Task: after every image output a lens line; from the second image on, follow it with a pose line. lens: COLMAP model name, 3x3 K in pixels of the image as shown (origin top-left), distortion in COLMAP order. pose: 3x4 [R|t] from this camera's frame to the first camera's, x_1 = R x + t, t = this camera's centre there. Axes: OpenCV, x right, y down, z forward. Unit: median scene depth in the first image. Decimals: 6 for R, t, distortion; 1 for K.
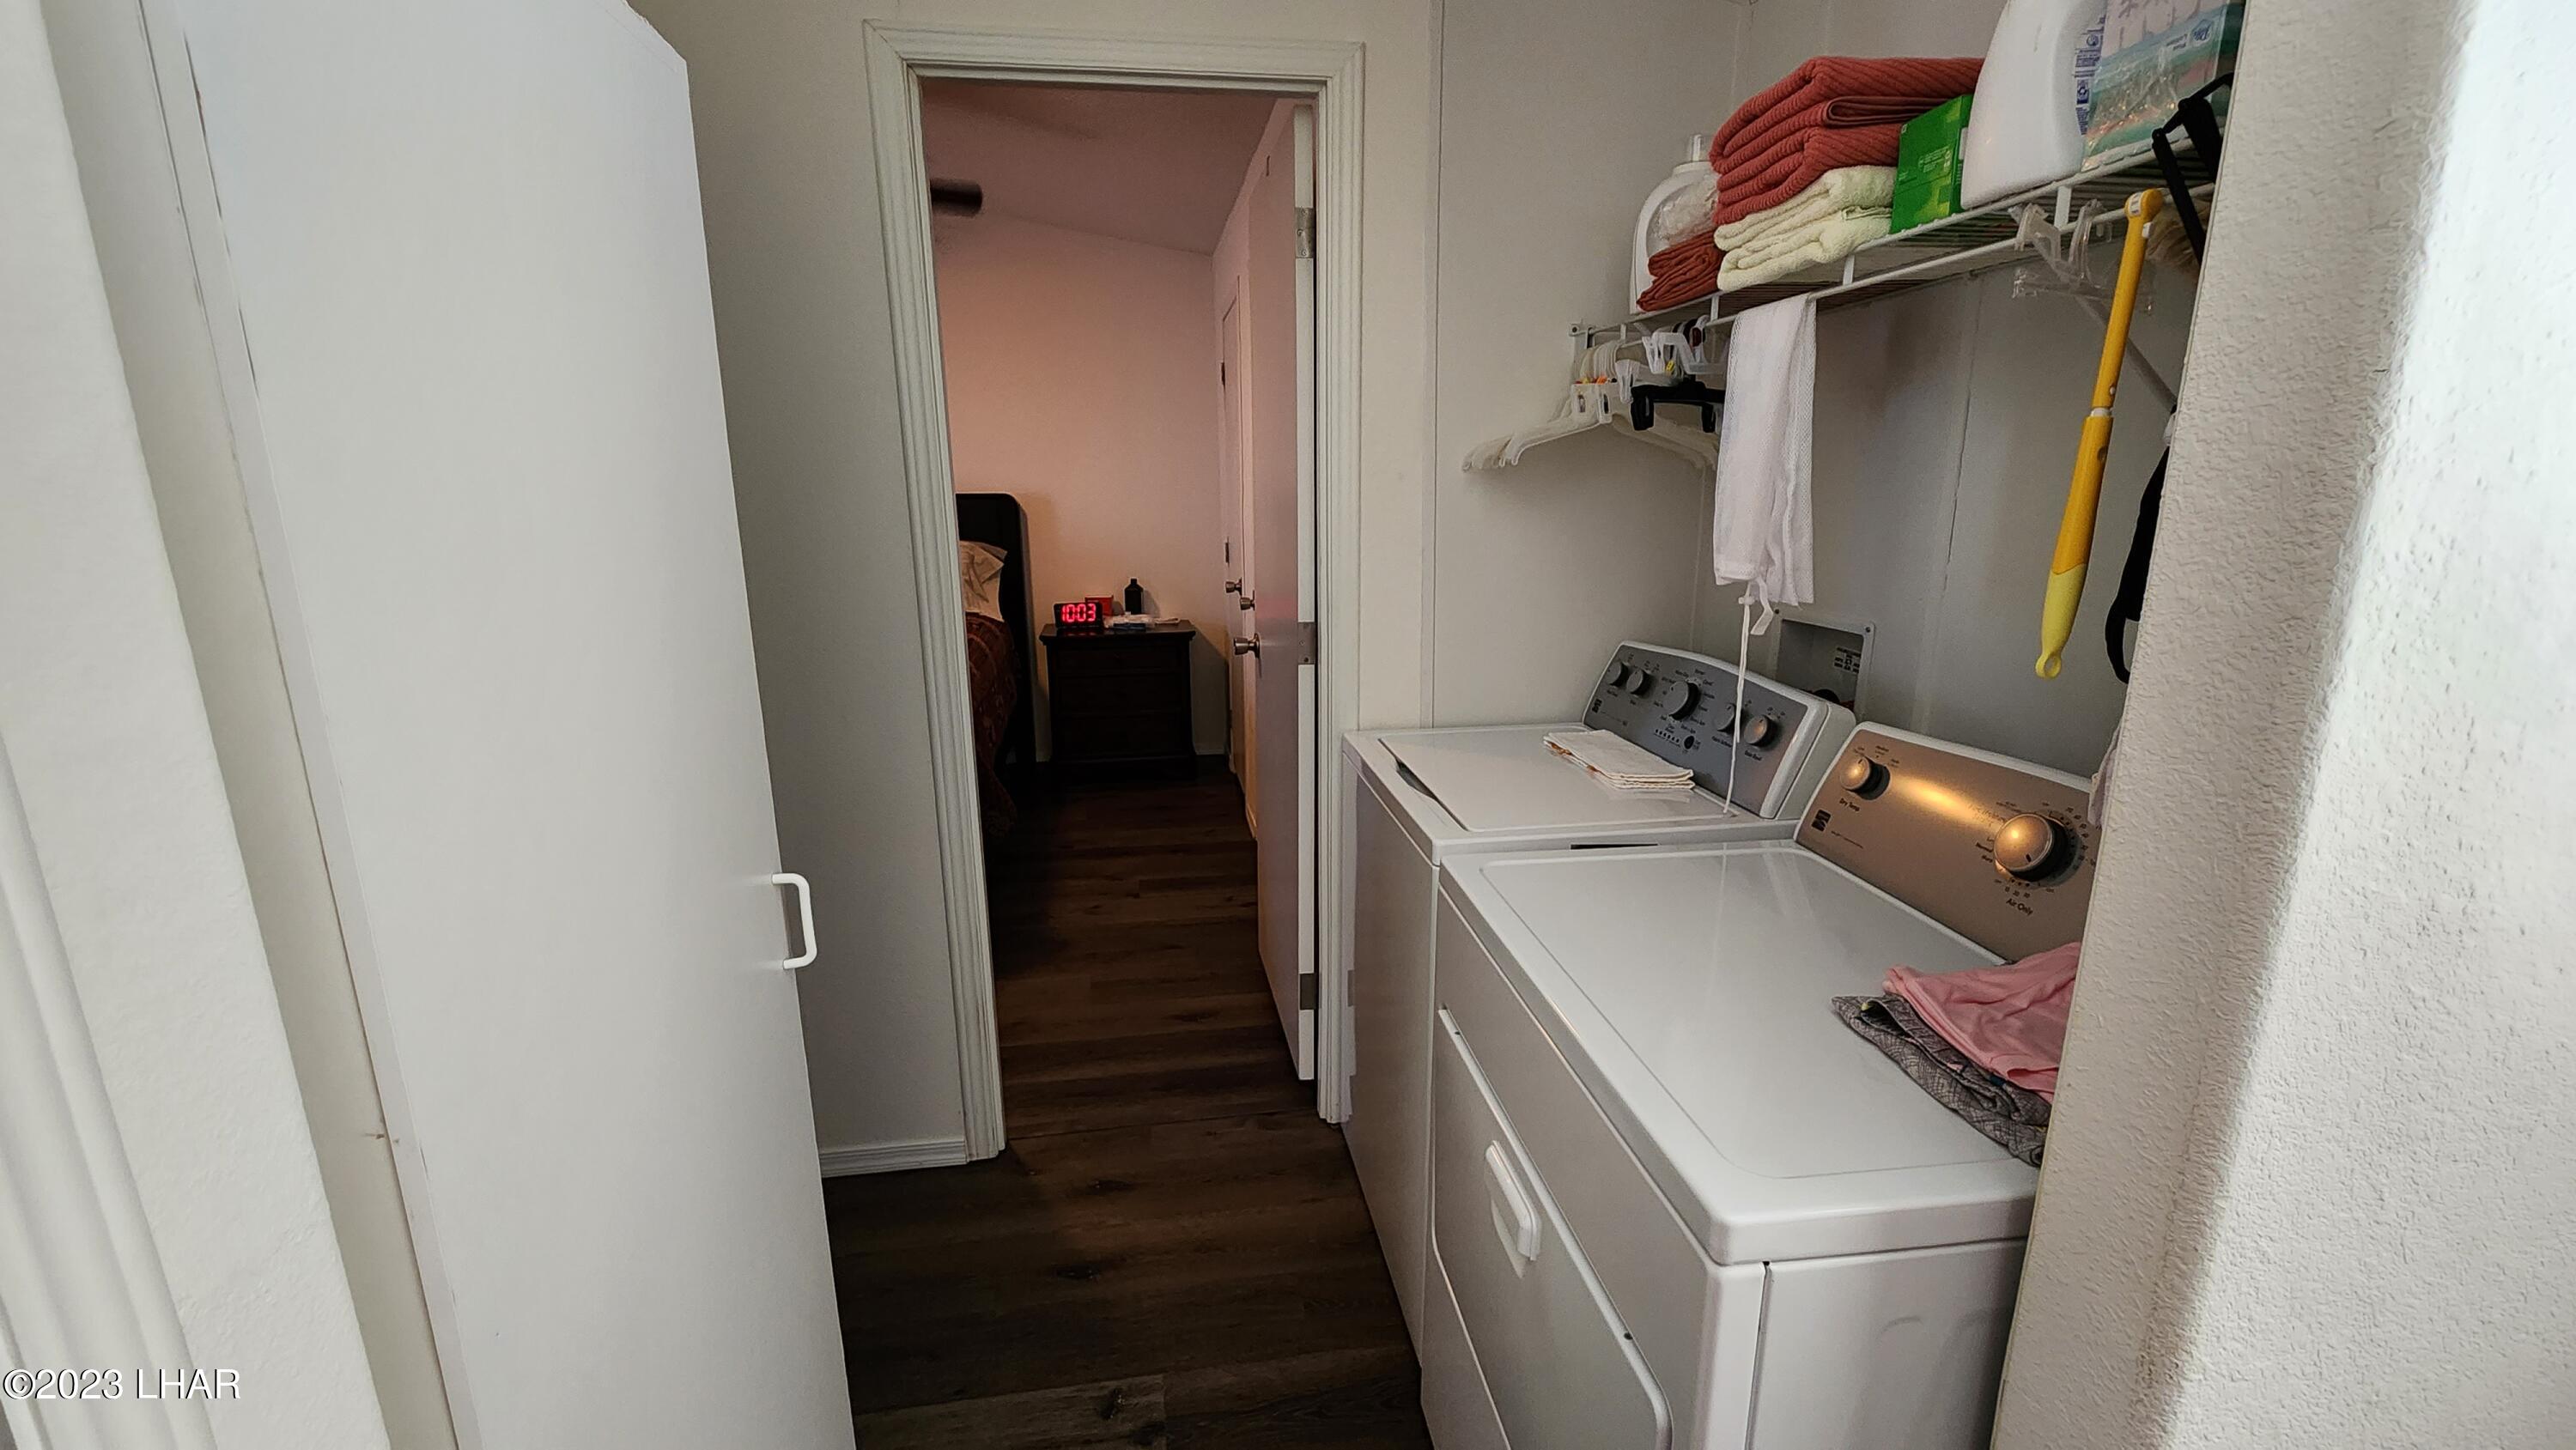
lens RADIAL K [[1054.1, 0, 1277.9], [0, 1054.1, 716.7], [0, 0, 1]] dist [0.001605, -0.001486]
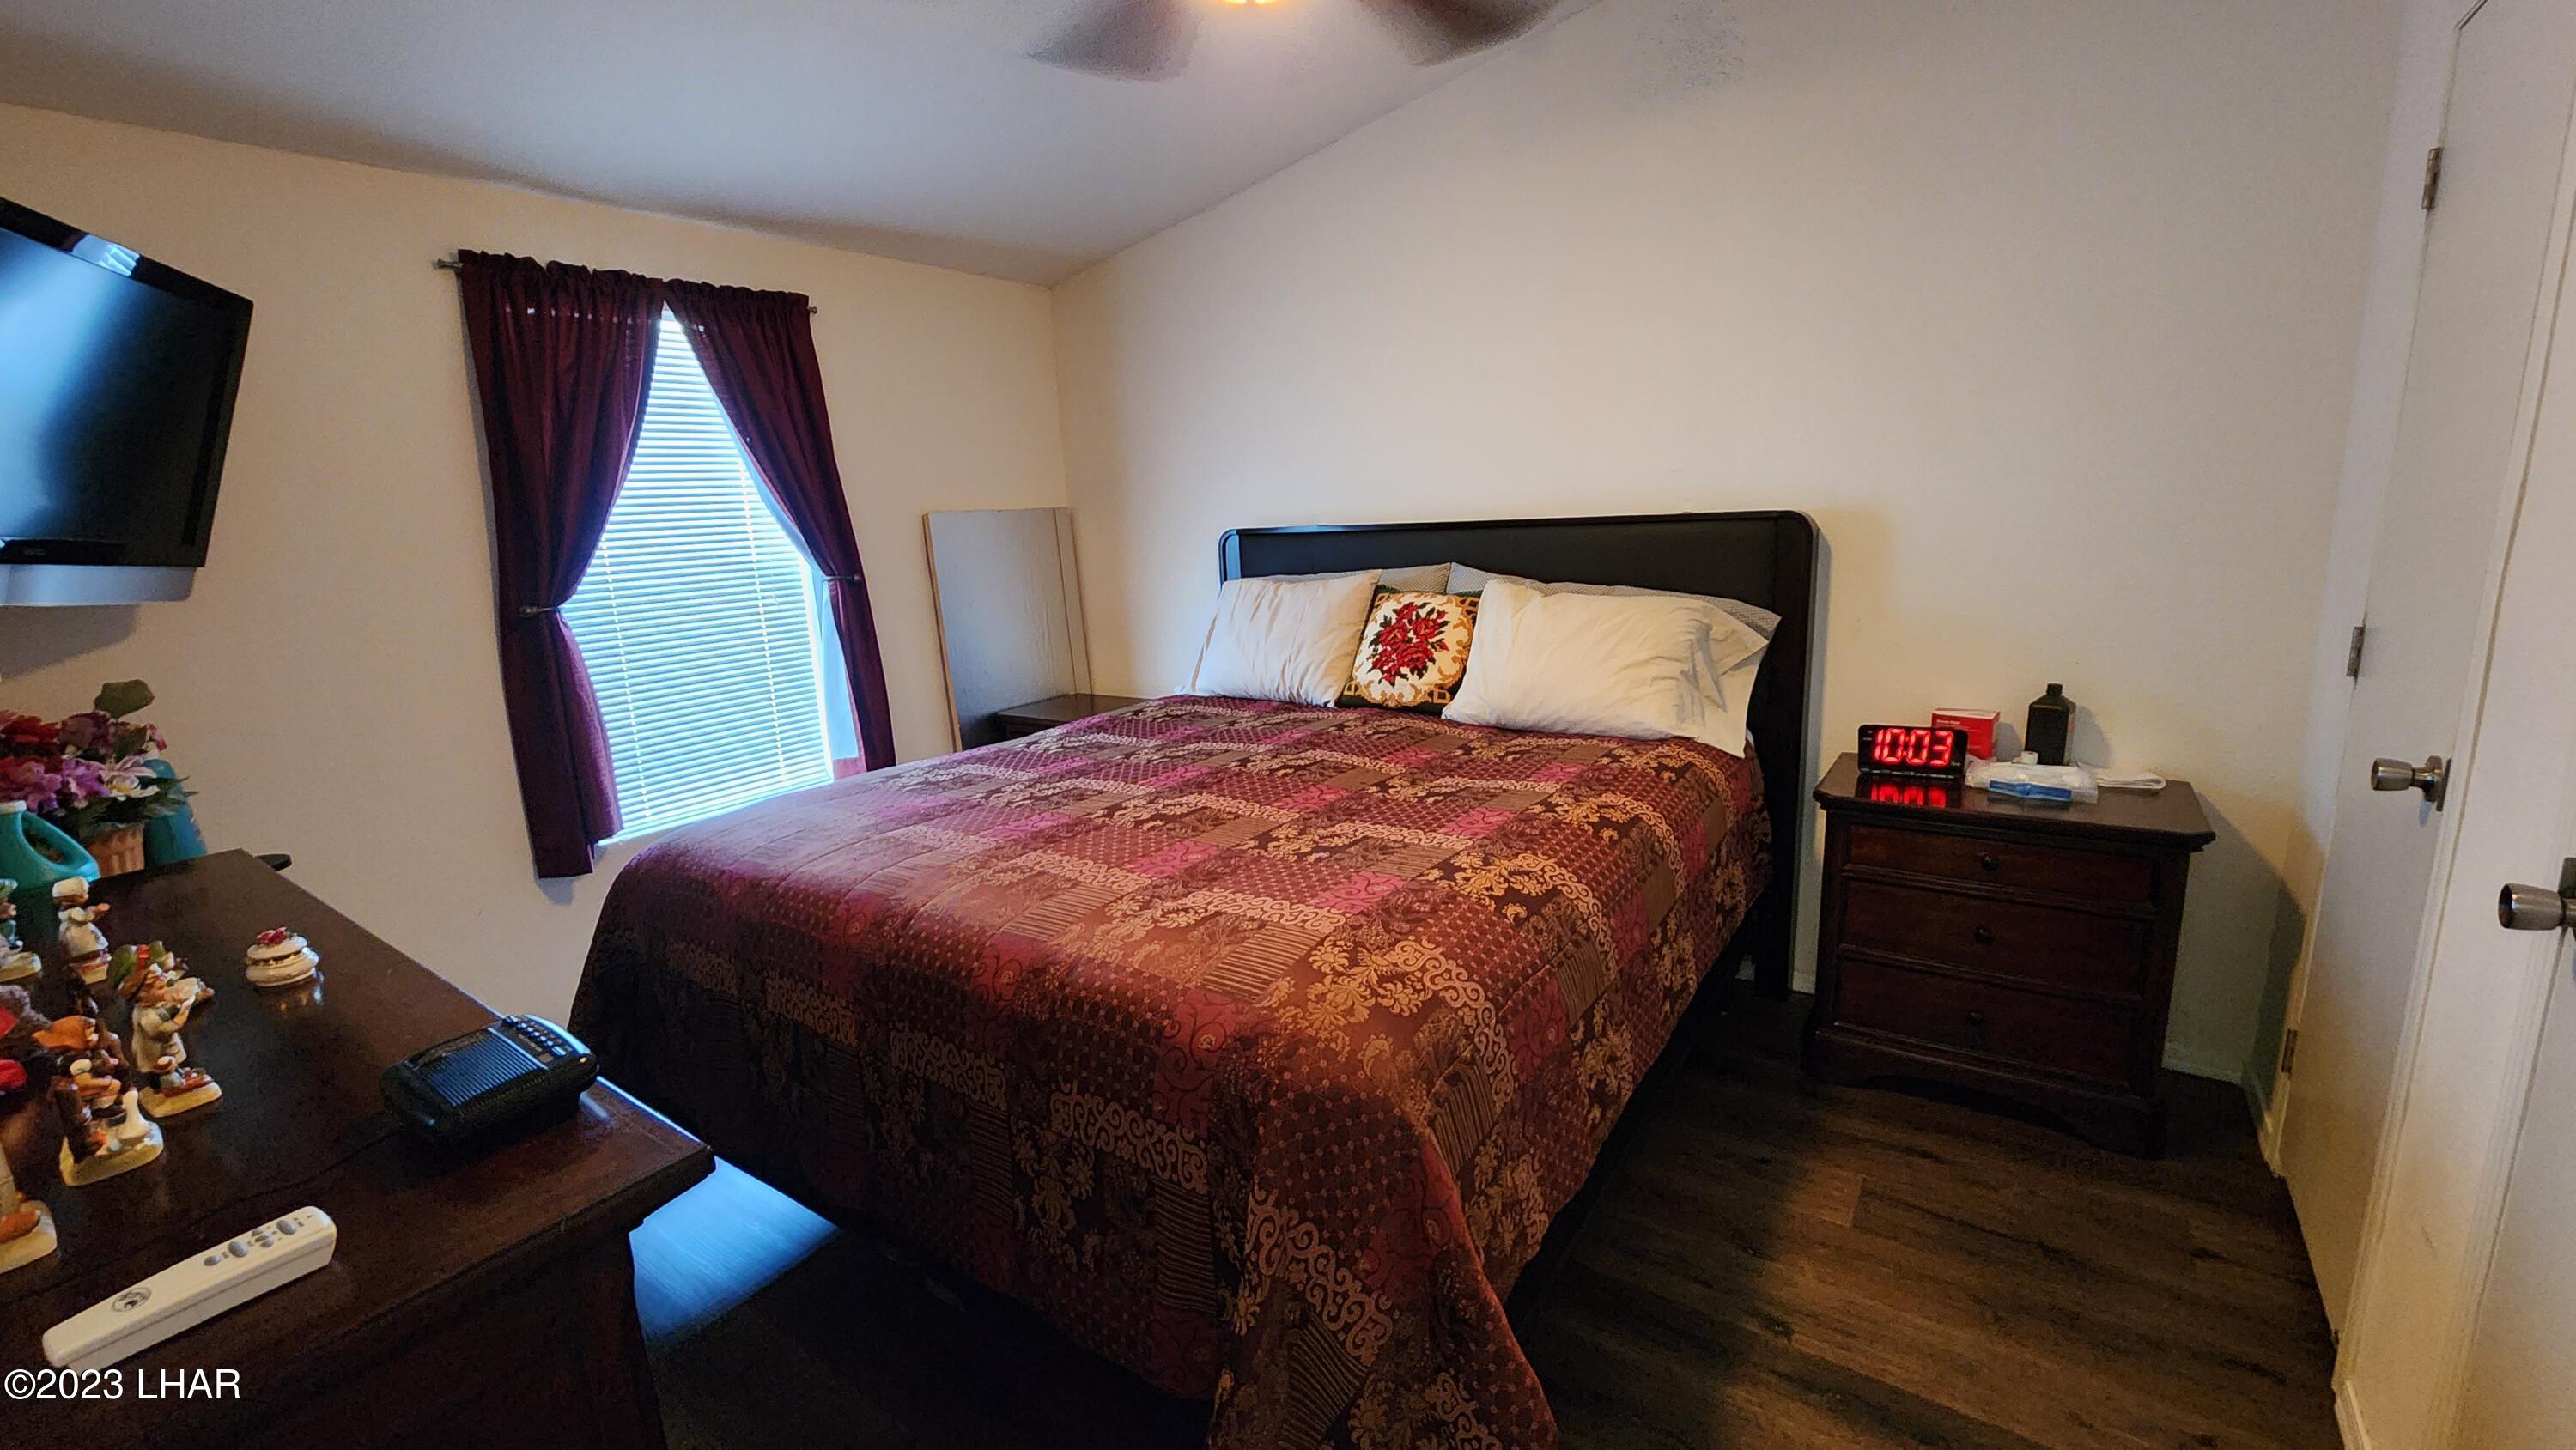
lens RADIAL K [[1054.1, 0, 1303.3], [0, 1054.1, 723.6], [0, 0, 1]] dist [0.001605, -0.001486]
pose [[0.724375, 0.111140, -0.680389, -0.058315], [-0.106548, 0.993110, 0.048787, -0.102673], [0.681123, 0.037154, 0.731226, 0.436359]]
